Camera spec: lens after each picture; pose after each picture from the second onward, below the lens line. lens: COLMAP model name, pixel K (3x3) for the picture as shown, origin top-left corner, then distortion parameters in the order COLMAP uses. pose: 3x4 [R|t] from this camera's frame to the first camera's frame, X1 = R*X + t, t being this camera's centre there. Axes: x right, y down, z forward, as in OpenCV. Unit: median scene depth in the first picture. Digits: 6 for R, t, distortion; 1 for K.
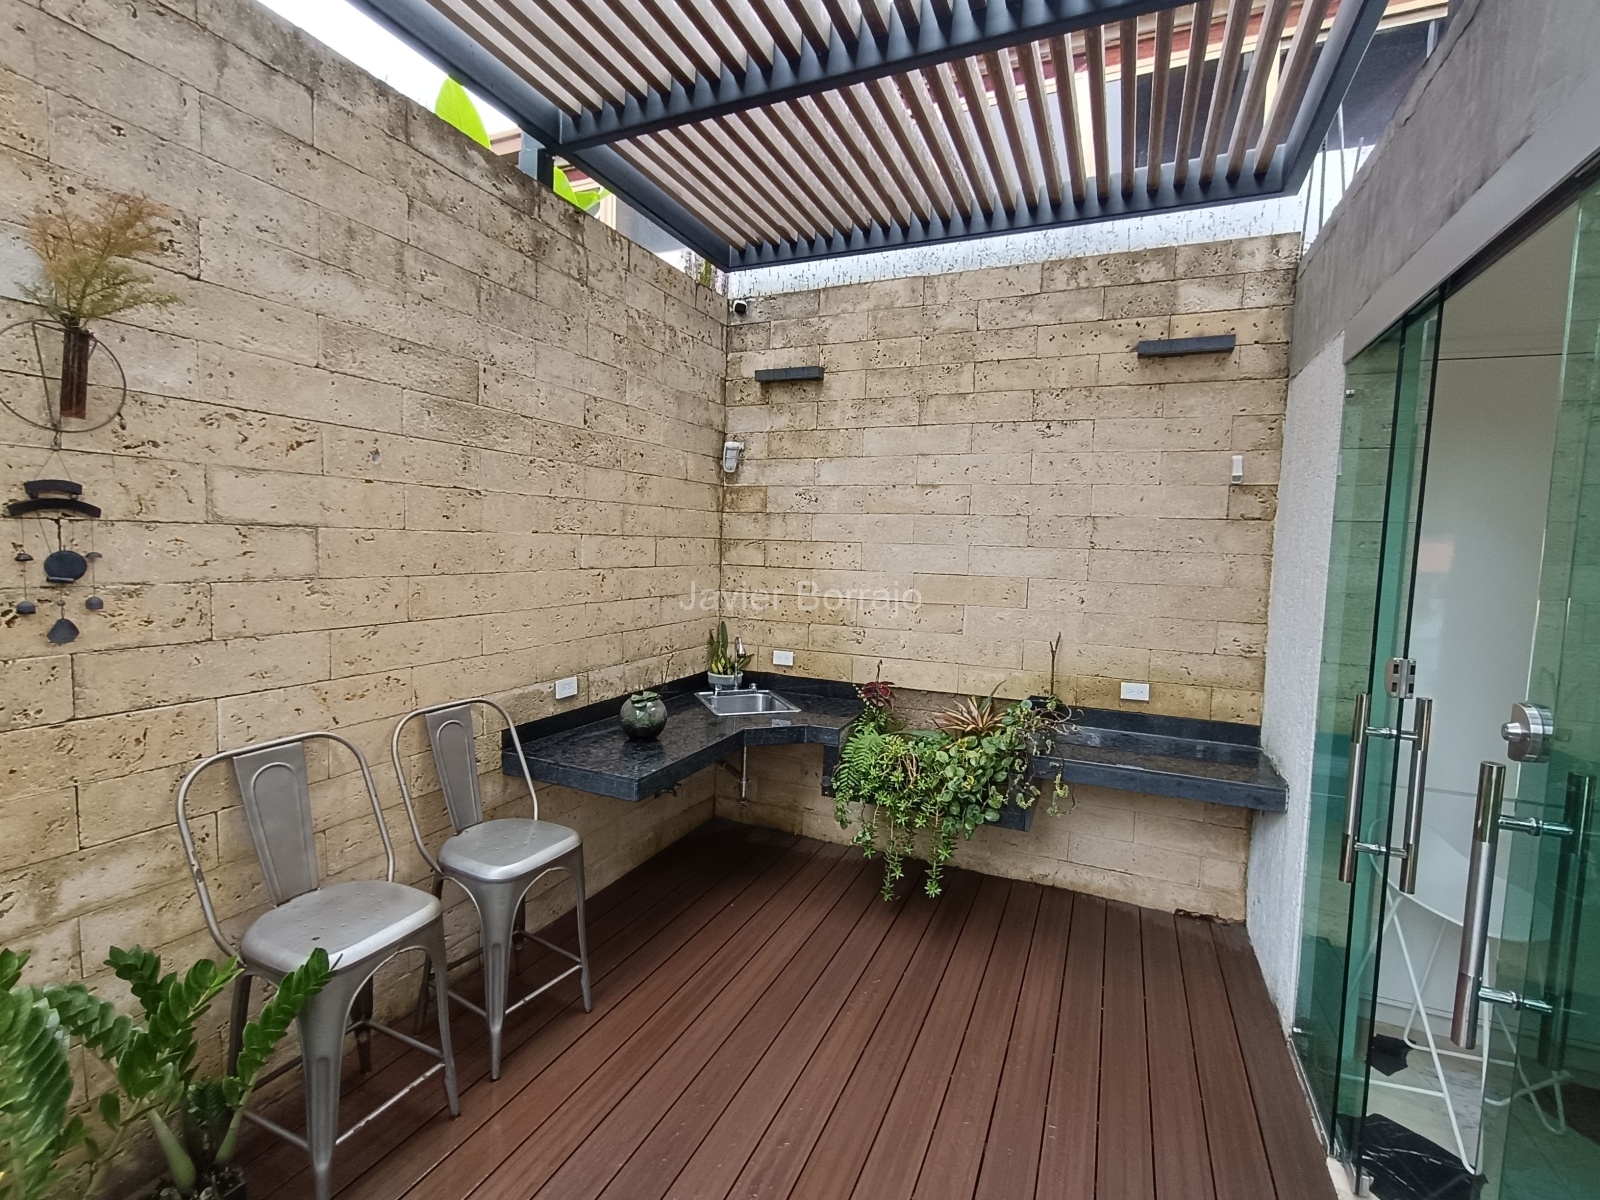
lens RADIAL K [[733.5, 0, 801.4], [0, 733.5, 597.6], [0, 0, 1]] dist [-0.017056, 0.011844]
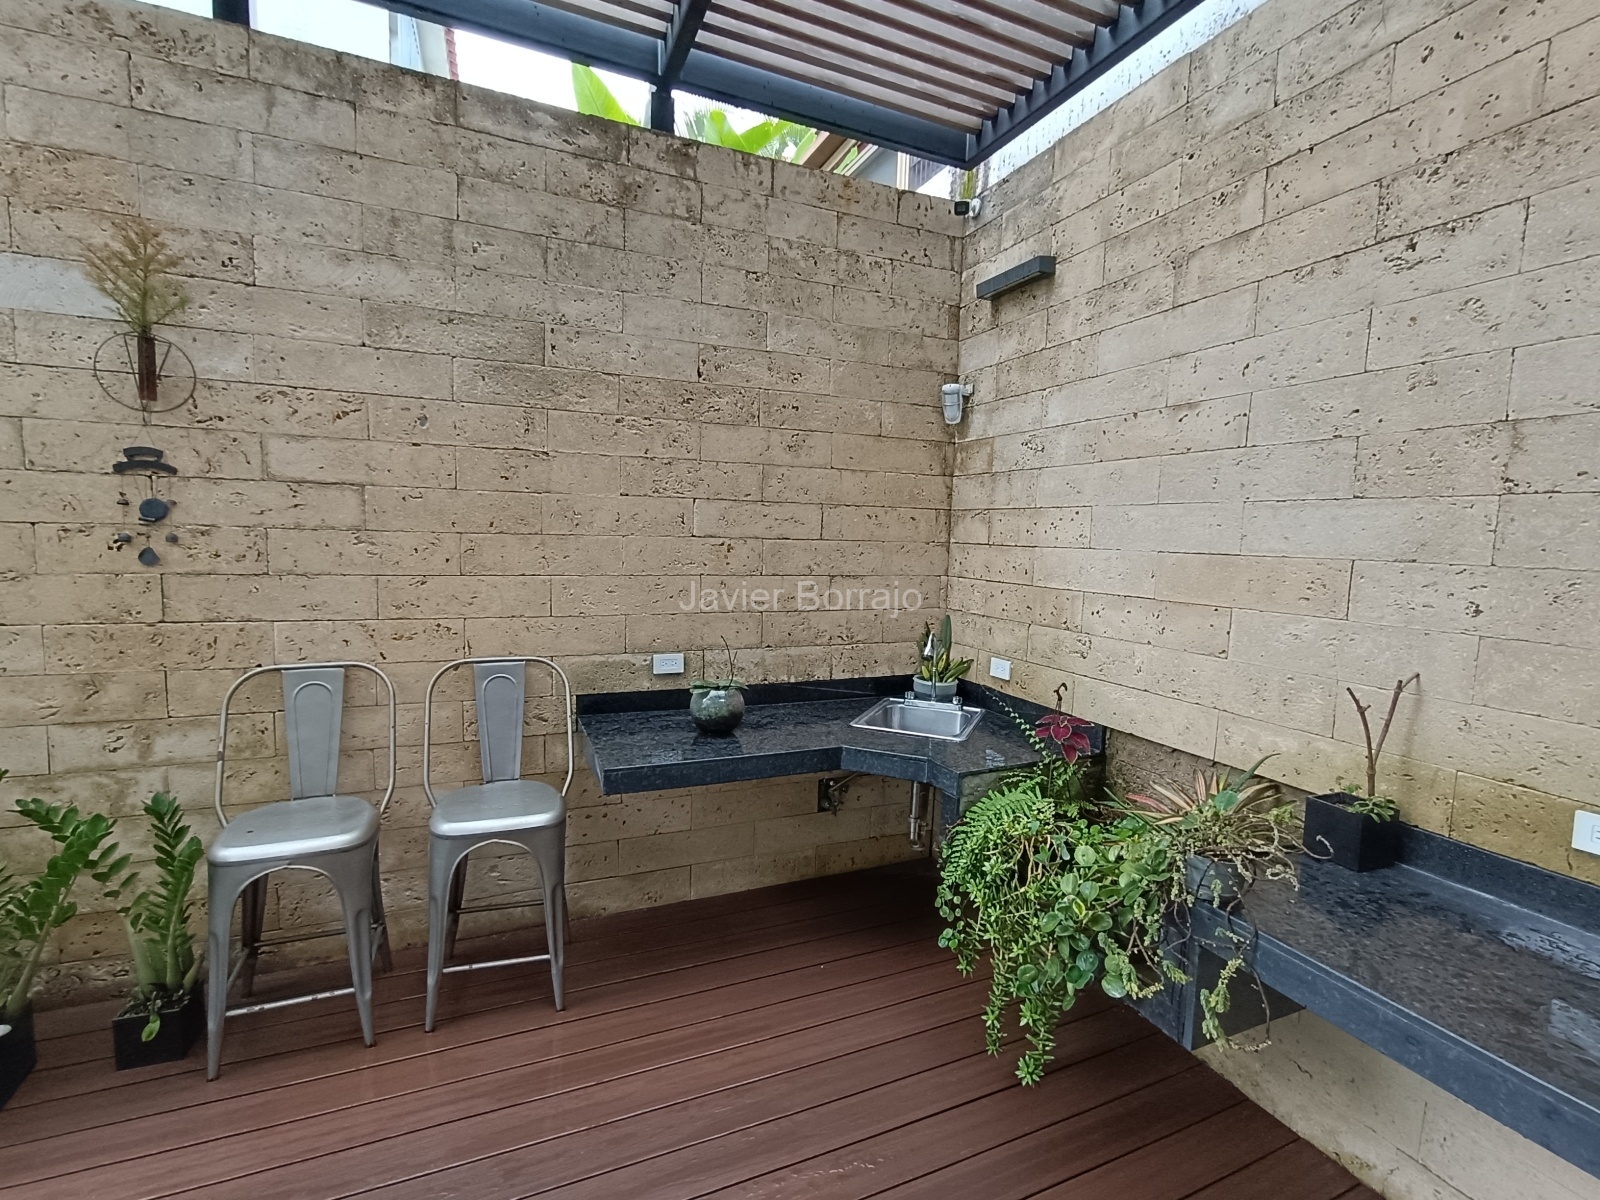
lens RADIAL K [[733.5, 0, 801.4], [0, 733.5, 597.6], [0, 0, 1]] dist [-0.017056, 0.011844]
pose [[0.729914, 0.052165, -0.681545, 0.480505], [-0.058231, 0.998204, 0.014038, 0.018219], [0.681054, 0.029440, 0.731641, 0.476245]]
